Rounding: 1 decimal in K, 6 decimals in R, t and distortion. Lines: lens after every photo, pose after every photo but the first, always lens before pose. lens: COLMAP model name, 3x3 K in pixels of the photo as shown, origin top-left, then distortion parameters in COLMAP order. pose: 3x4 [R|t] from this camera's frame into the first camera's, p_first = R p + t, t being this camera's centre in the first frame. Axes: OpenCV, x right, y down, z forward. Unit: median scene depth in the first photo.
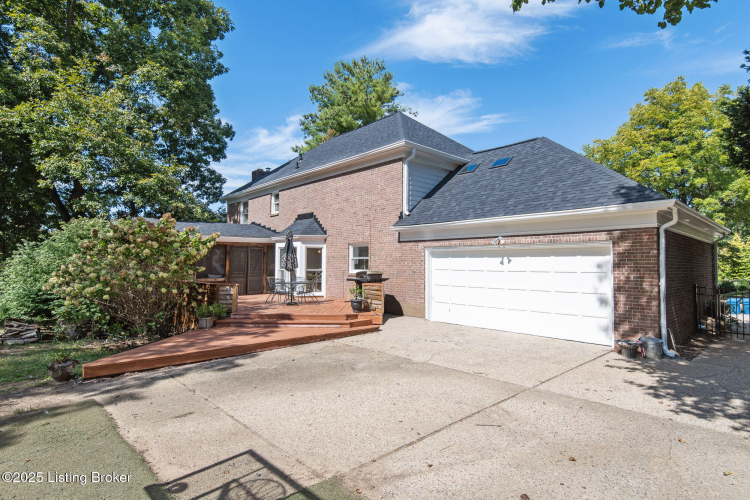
lens RADIAL K [[390.3, 0, 377.8], [0, 390.3, 254.9], [0, 0, 1]] dist [-0.002931, -0.004581]
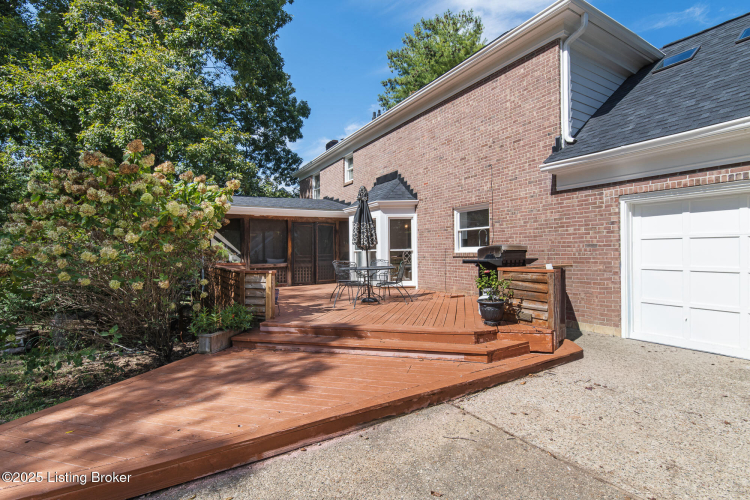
lens RADIAL K [[355.7, 0, 369.1], [0, 355.7, 257.0], [0, 0, 1]] dist [-0.000804, 0.000186]
pose [[0.972603, -0.015315, -0.231968, -0.070388], [0.024087, 0.999096, 0.035031, 0.027625], [0.231221, -0.039658, 0.972093, 0.364286]]
